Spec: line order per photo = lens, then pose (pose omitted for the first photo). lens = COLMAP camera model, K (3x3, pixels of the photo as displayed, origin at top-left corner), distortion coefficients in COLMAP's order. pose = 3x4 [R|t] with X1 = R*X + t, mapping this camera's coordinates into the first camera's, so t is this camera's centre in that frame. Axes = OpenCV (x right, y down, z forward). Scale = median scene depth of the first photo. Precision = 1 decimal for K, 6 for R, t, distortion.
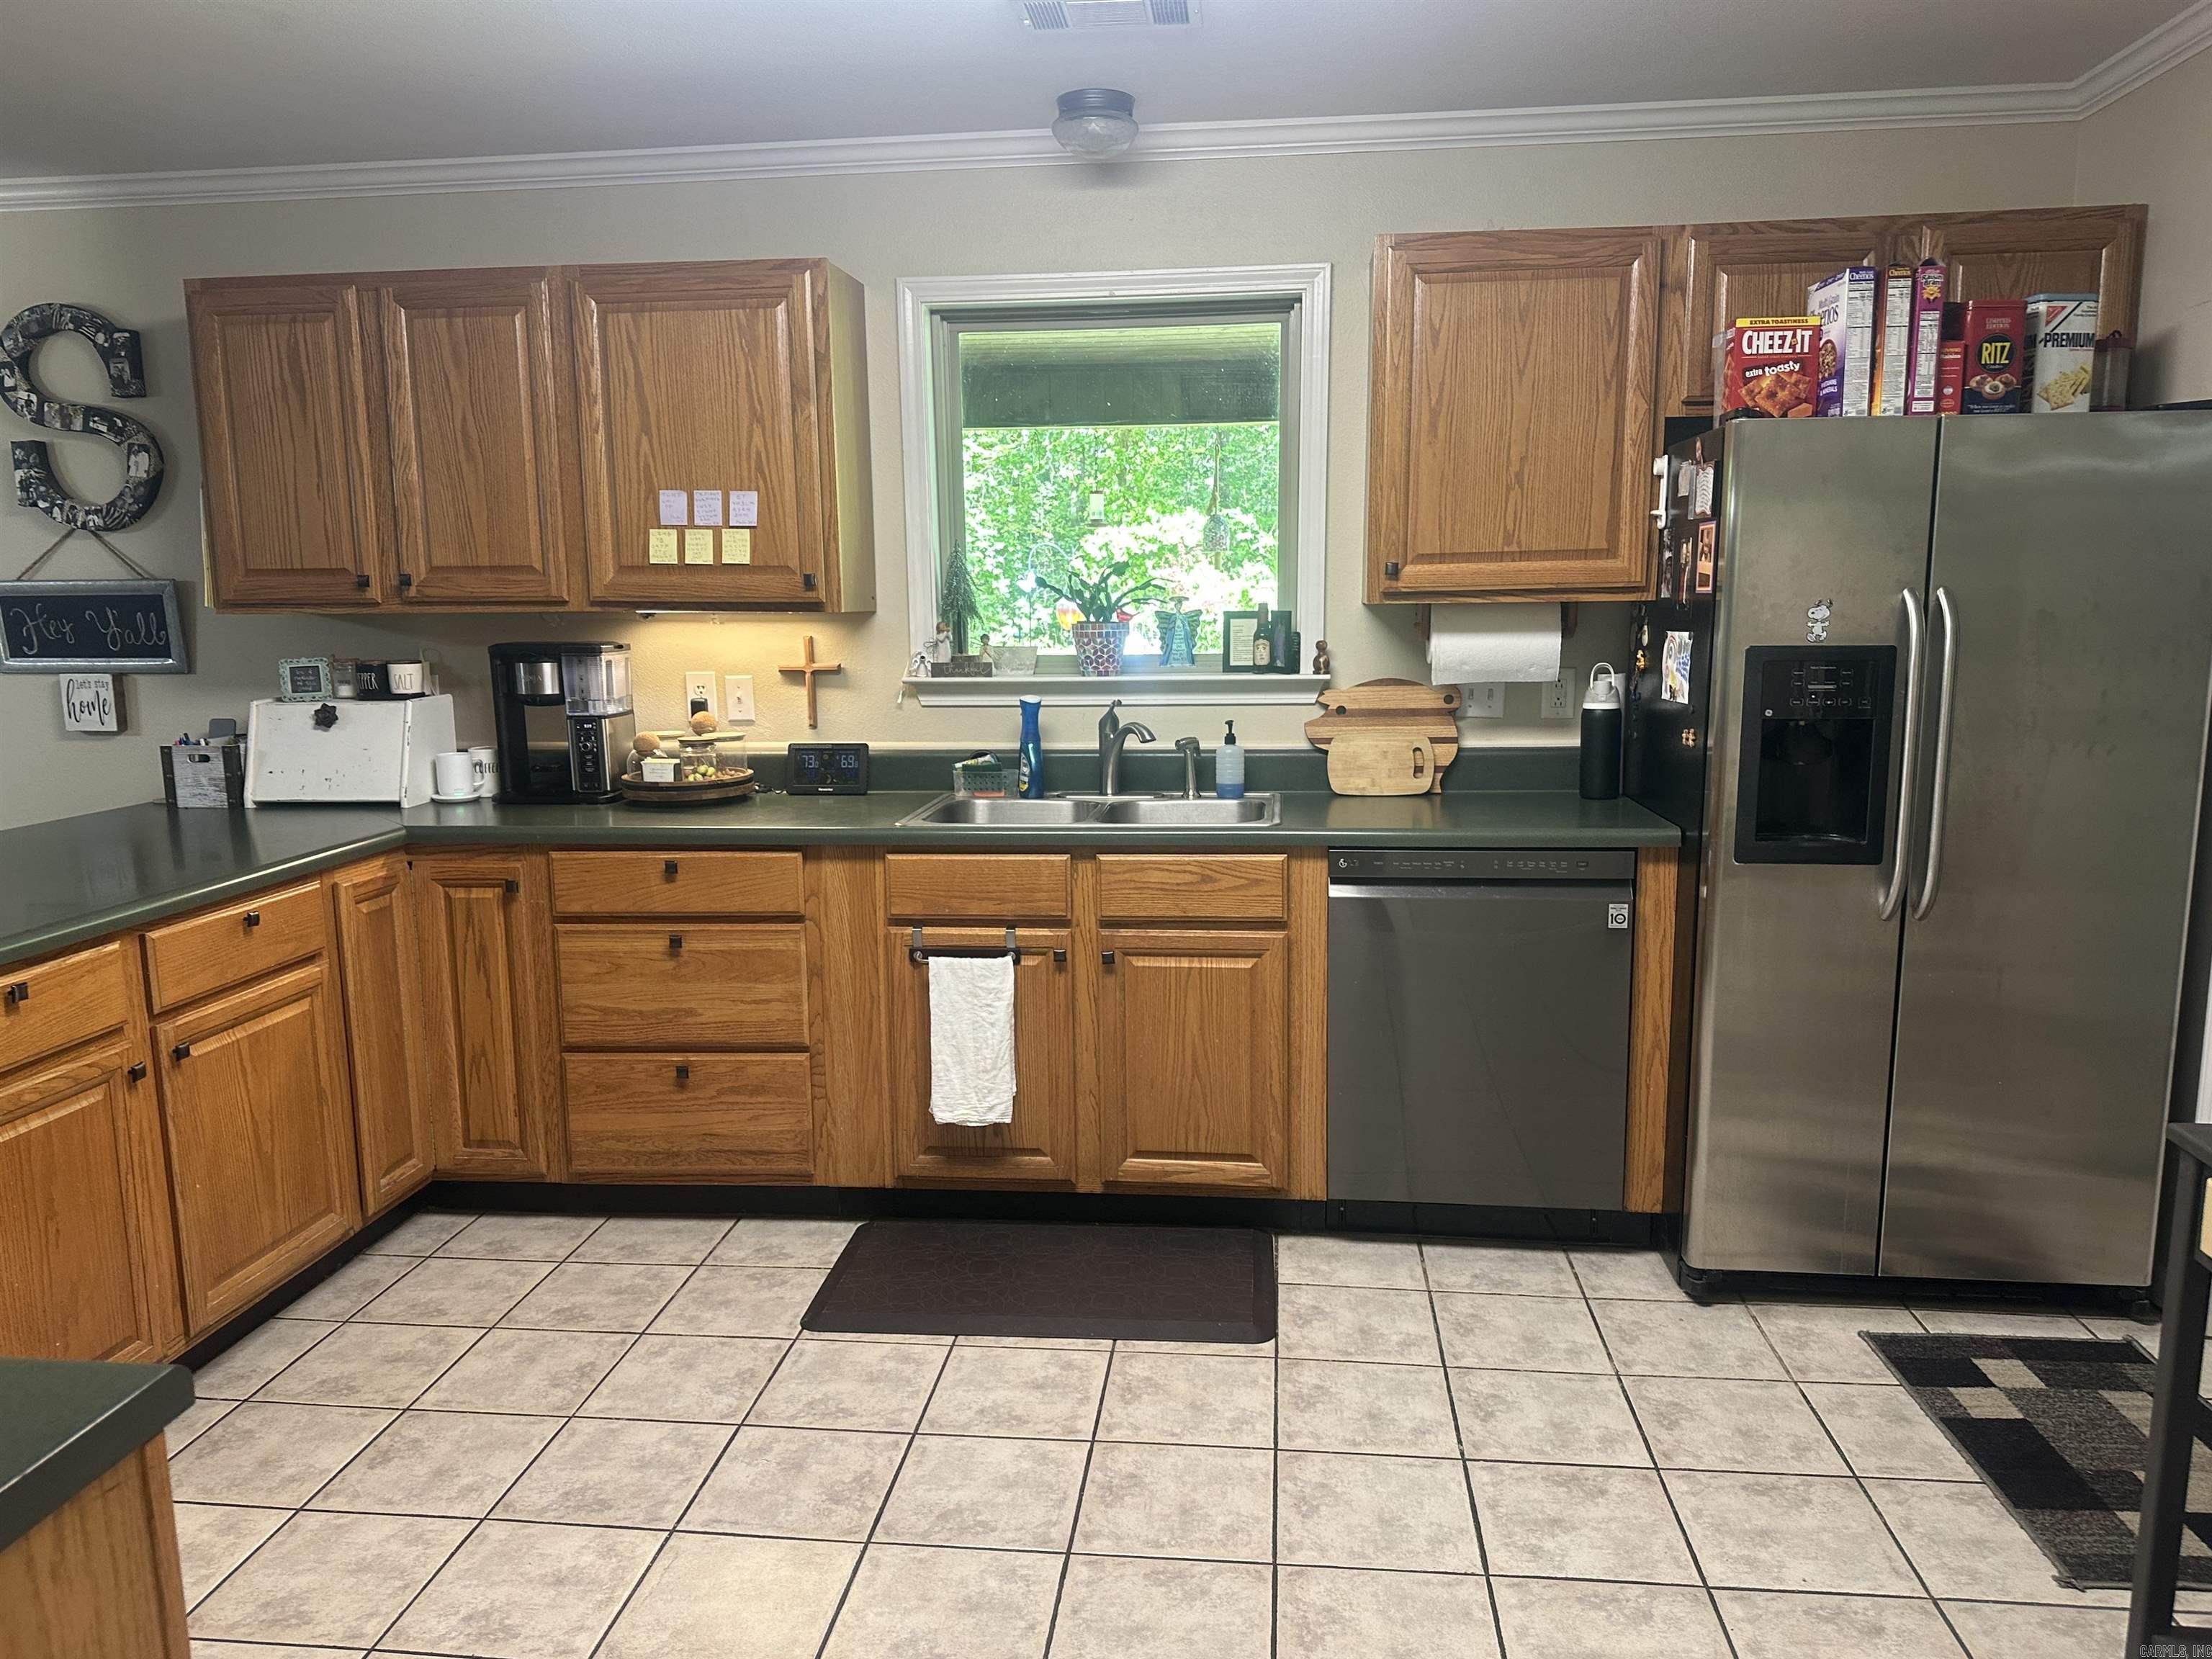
lens RADIAL K [[1543.1, 0, 1110.4], [0, 1543.1, 833.4], [0, 0, 1]] dist [0.036291, -0.042583]
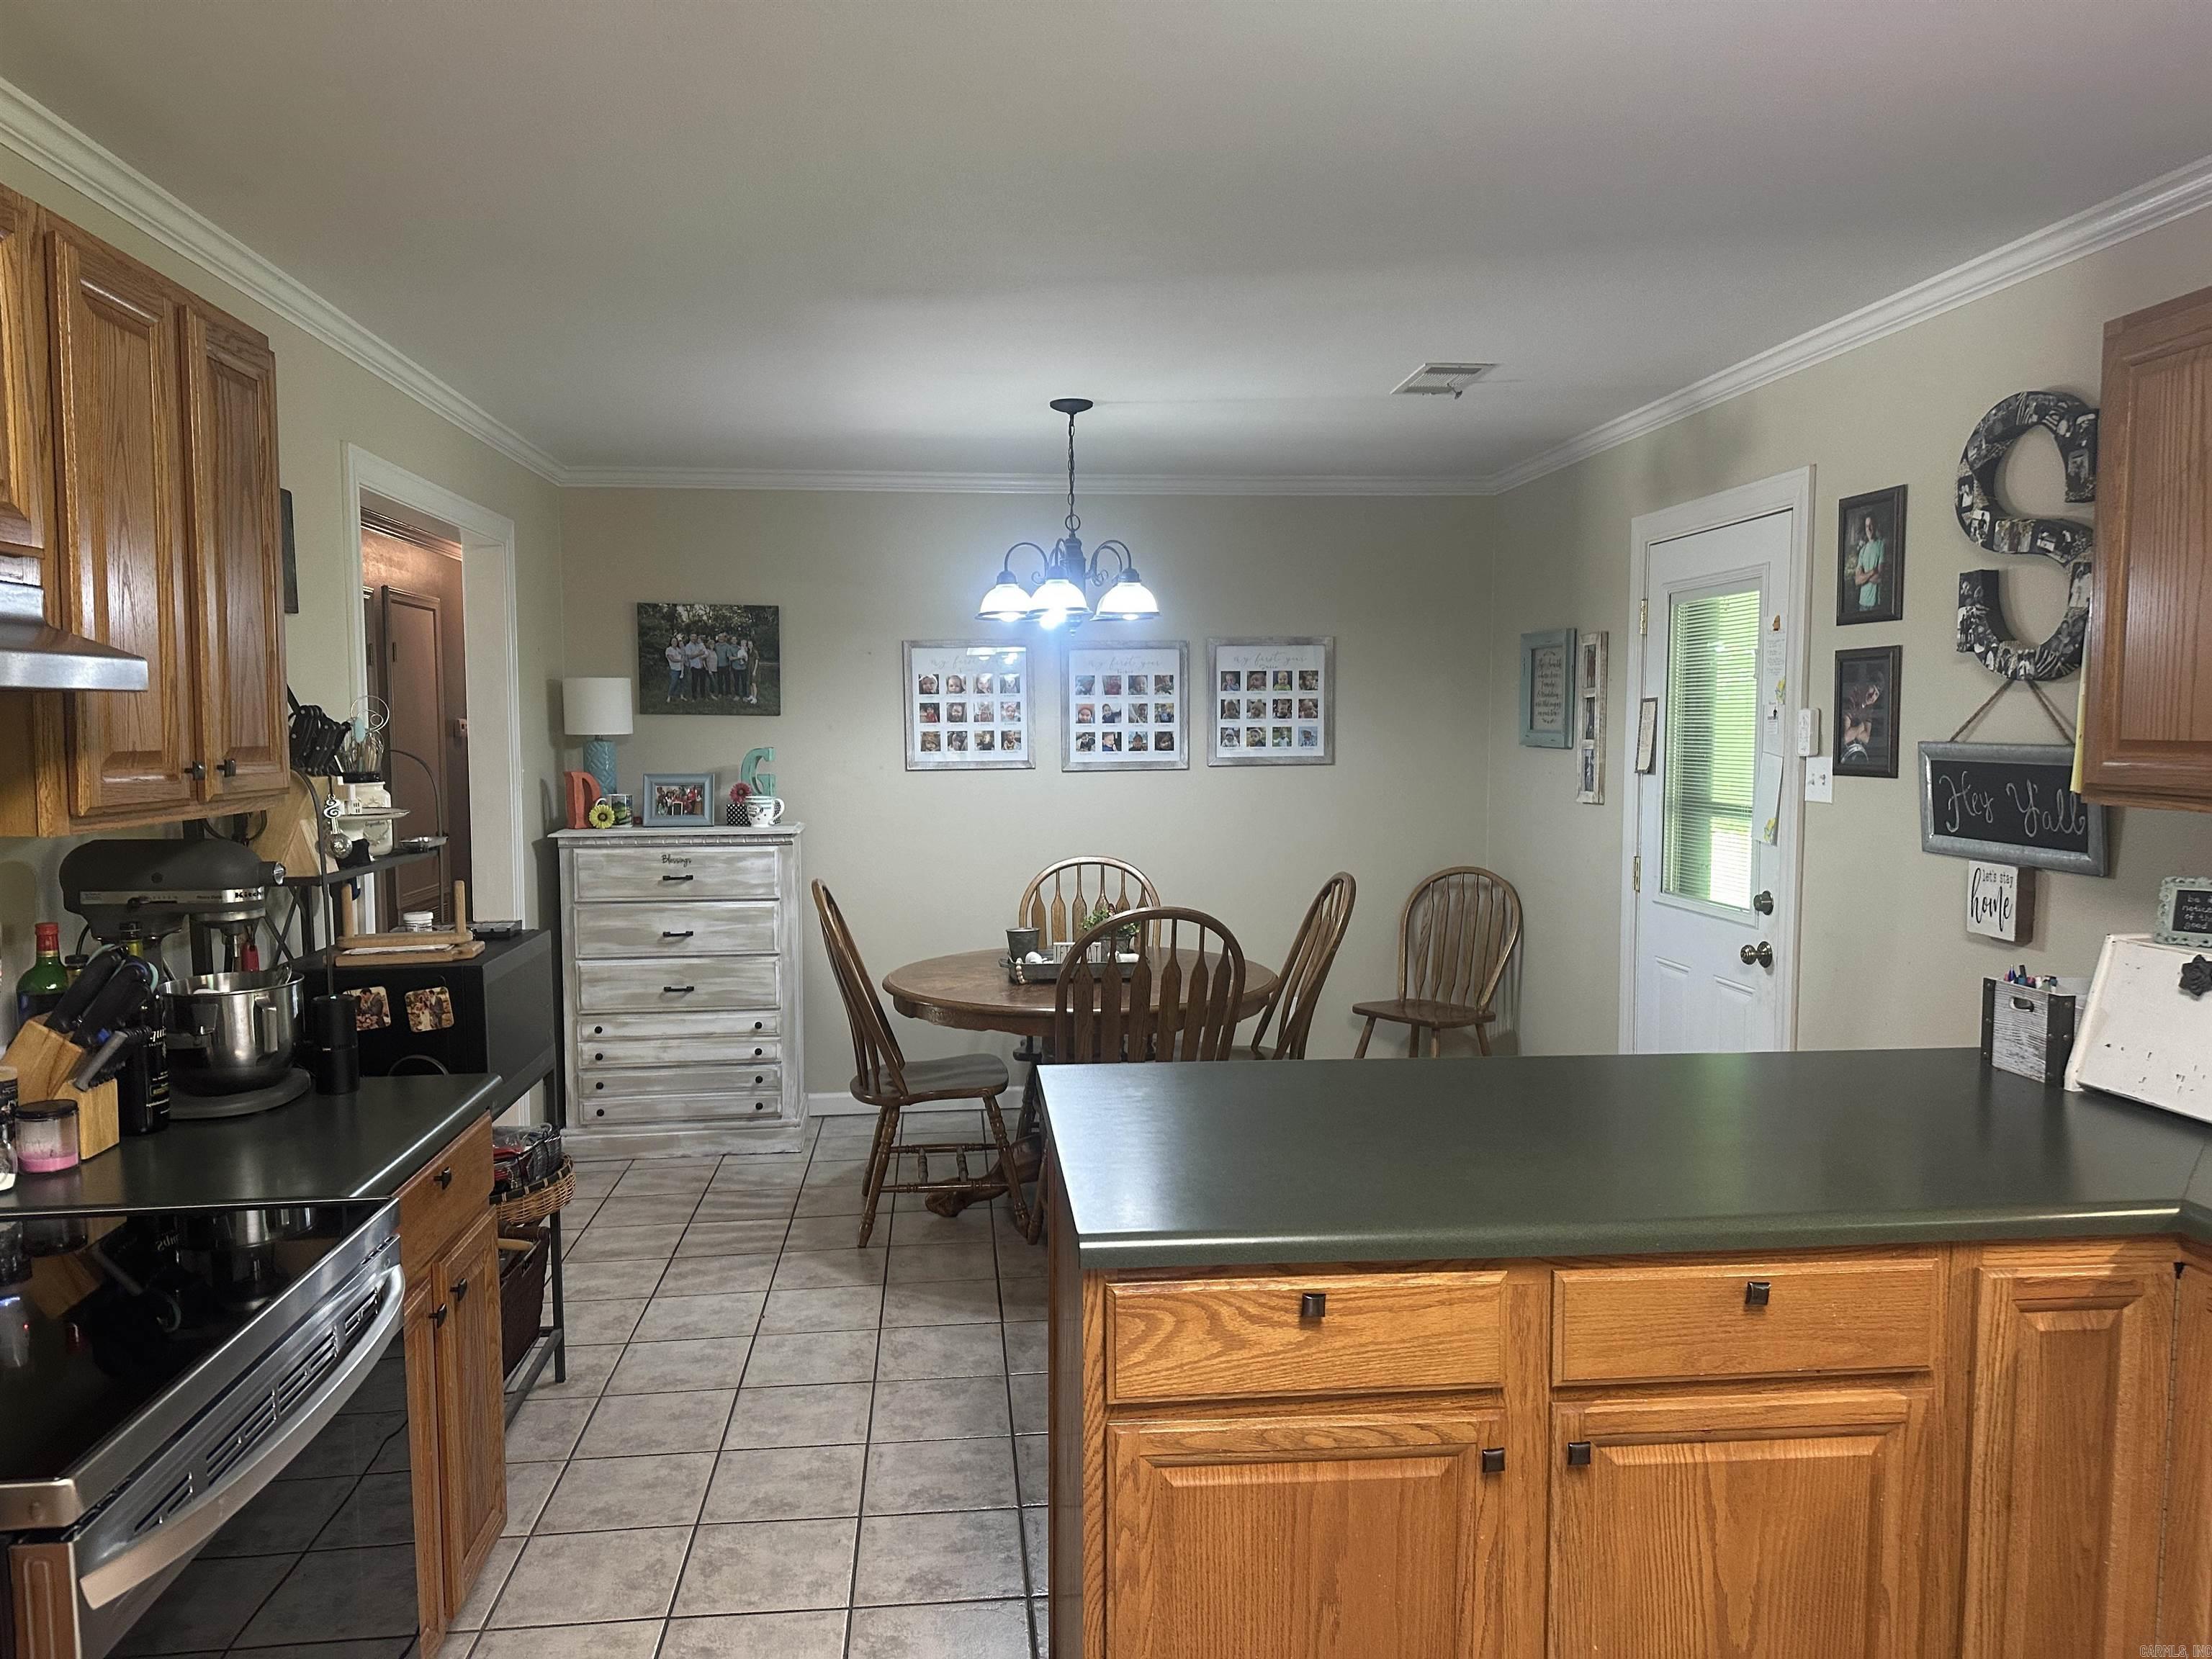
lens RADIAL K [[1543.1, 0, 1109.2], [0, 1543.1, 841.7], [0, 0, 1]] dist [0.036291, -0.042583]
pose [[0.207408, 0.086827, -0.974394, 0.004021], [-0.155761, 0.986277, 0.054731, -0.094569], [0.965775, 0.140421, 0.218086, 0.438376]]
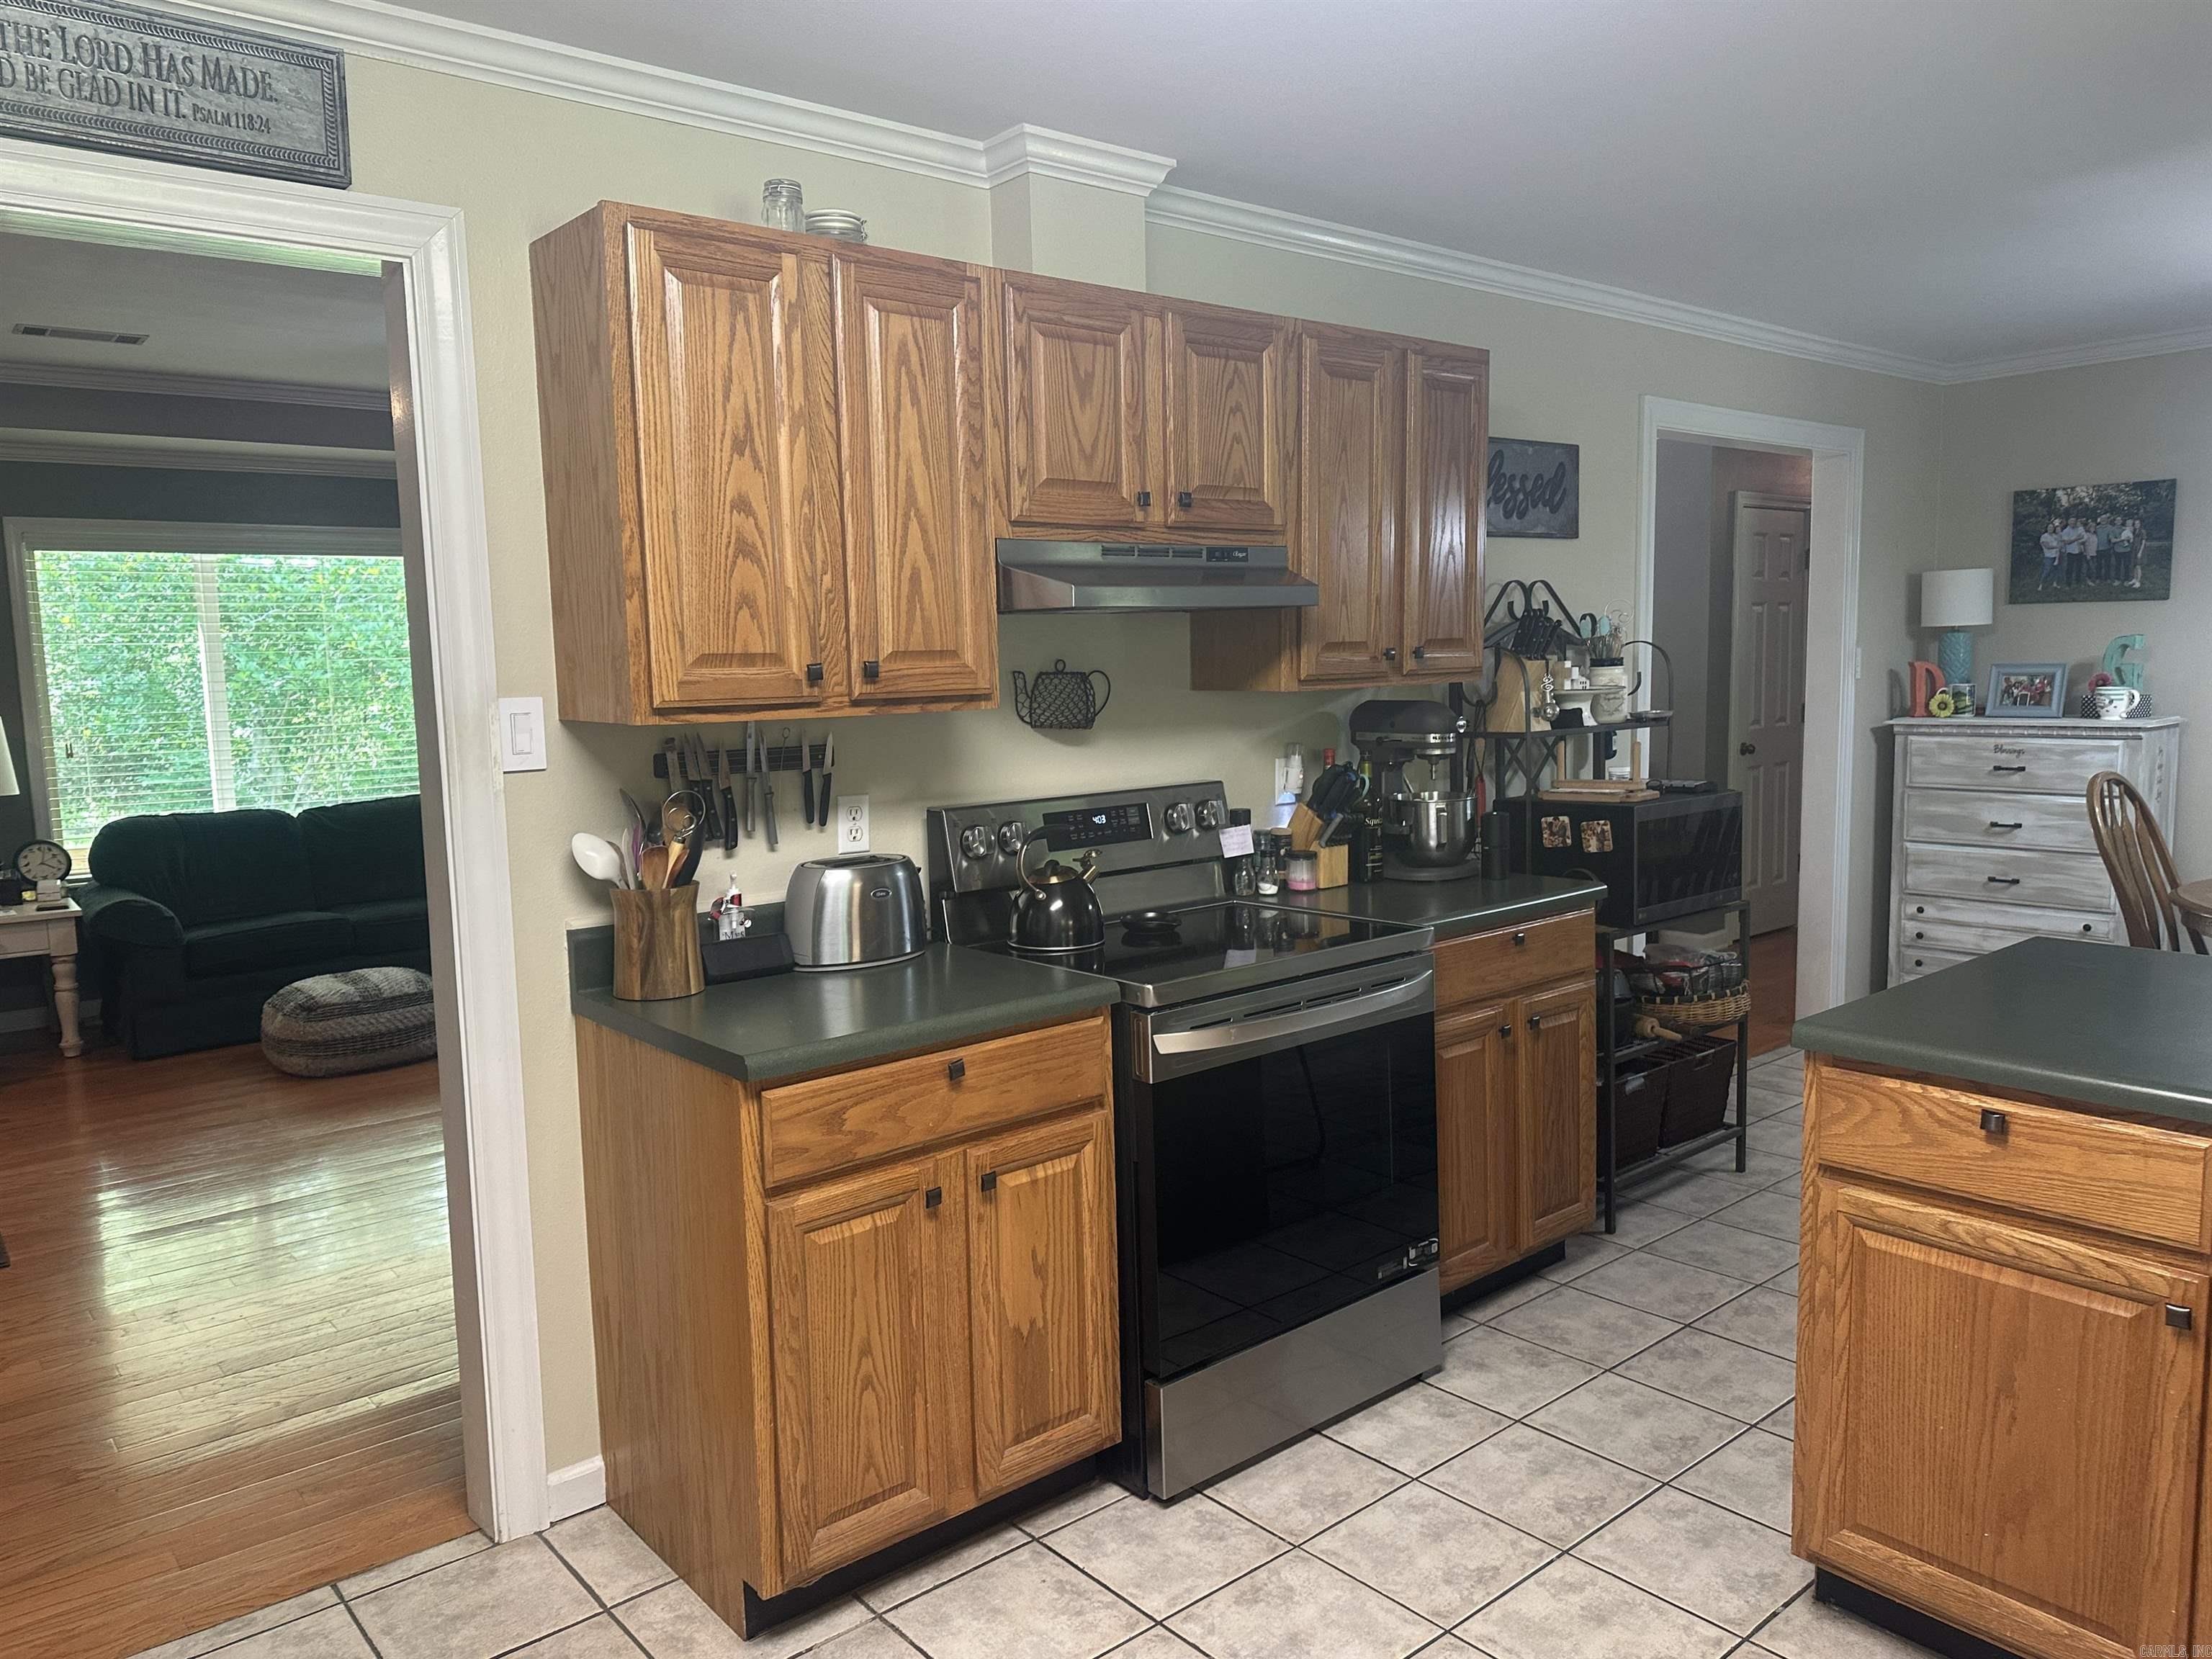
lens RADIAL K [[1543.1, 0, 1096.9], [0, 1543.1, 833.7], [0, 0, 1]] dist [0.036291, -0.042583]
pose [[-0.689679, 0.116073, -0.714752, 0.147084], [-0.081515, 0.968350, 0.235912, -0.133943], [0.719513, 0.220966, -0.658388, 0.733530]]
